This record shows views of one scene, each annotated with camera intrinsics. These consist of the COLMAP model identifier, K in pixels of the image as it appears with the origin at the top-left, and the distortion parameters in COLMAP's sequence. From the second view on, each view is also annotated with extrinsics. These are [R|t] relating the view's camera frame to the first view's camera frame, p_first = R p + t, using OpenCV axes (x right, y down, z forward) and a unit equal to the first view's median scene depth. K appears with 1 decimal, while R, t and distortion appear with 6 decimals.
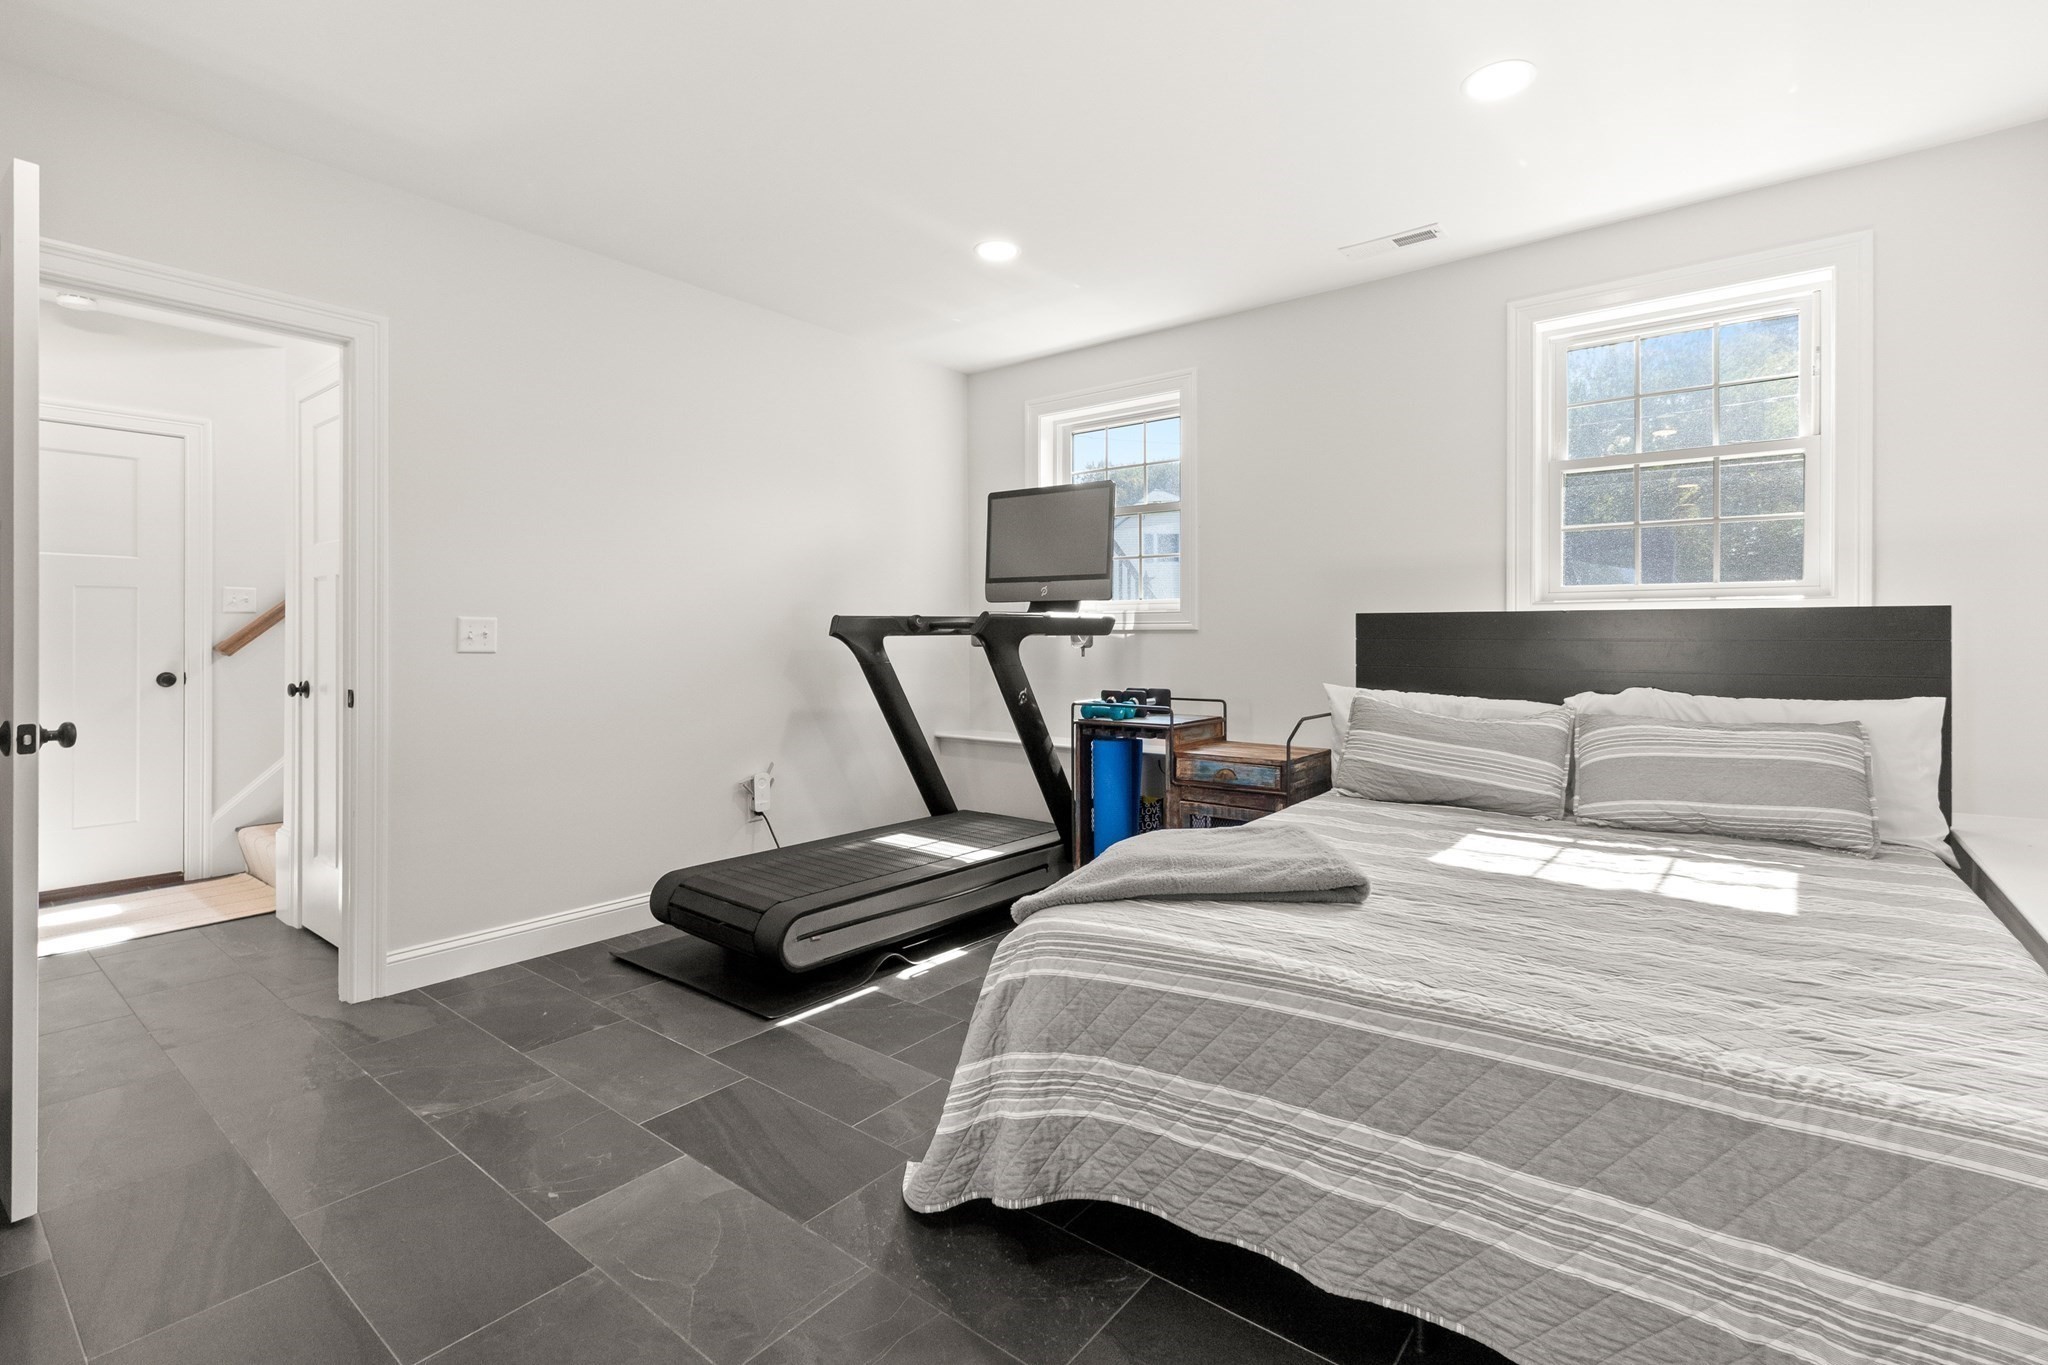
lens RADIAL K [[936.7, 0, 1020.6], [0, 936.7, 639.0], [0, 0, 1]] dist [0.000395, 0.000183]
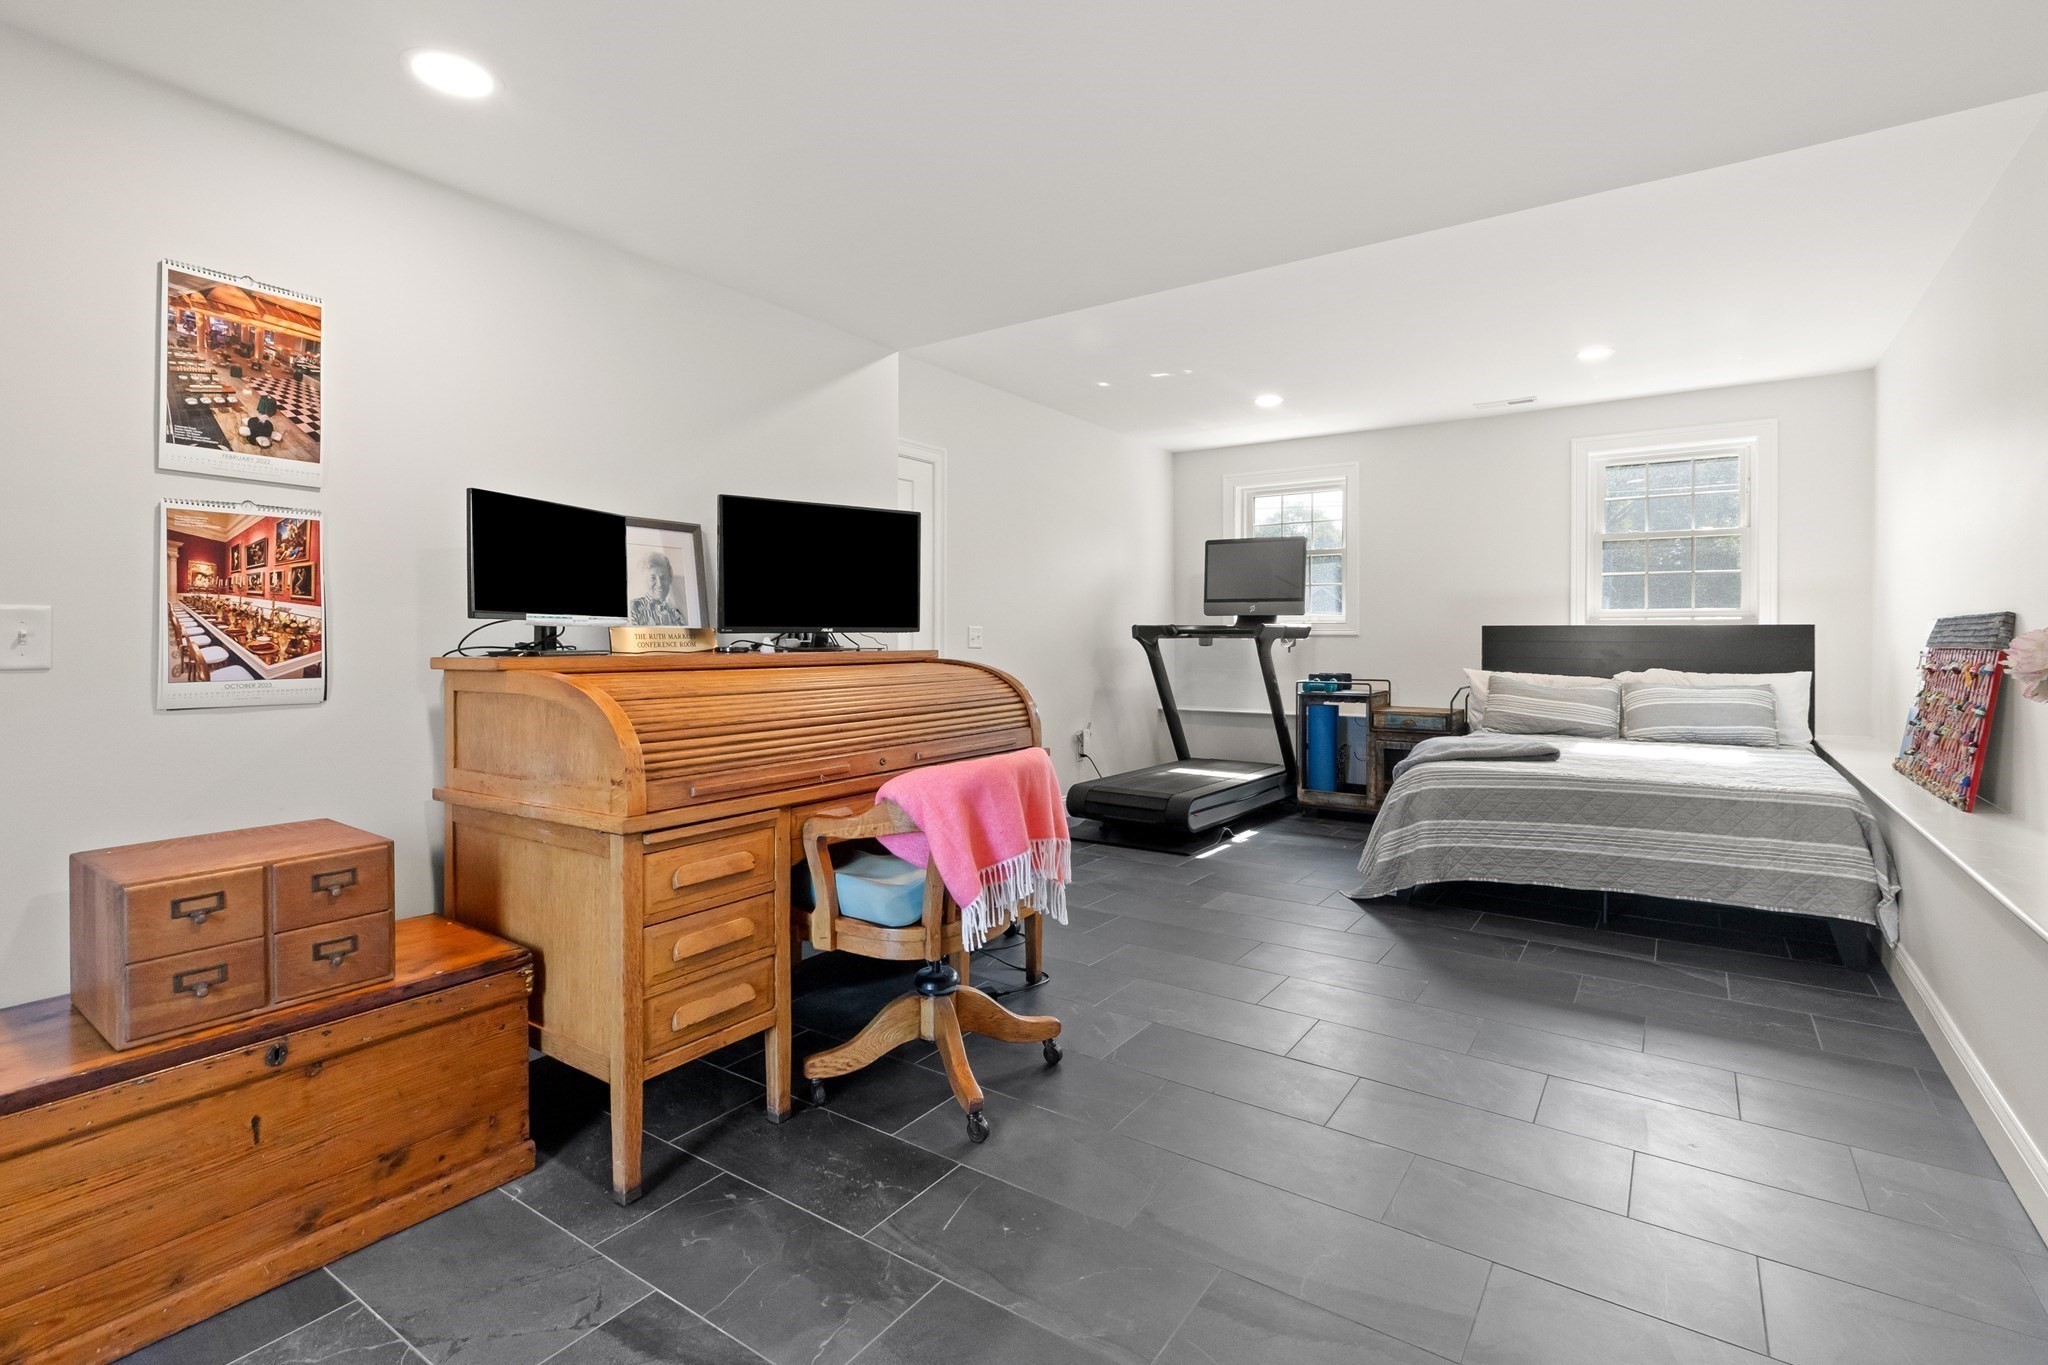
lens RADIAL K [[960.8, 0, 1027.1], [0, 960.8, 644.0], [0, 0, 1]] dist [0.000084, 0.000241]
pose [[0.997463, 0.002744, 0.071140, -0.596727], [-0.002837, 0.999995, 0.001209, 0.005380], [-0.071137, -0.001408, 0.997466, -0.668049]]
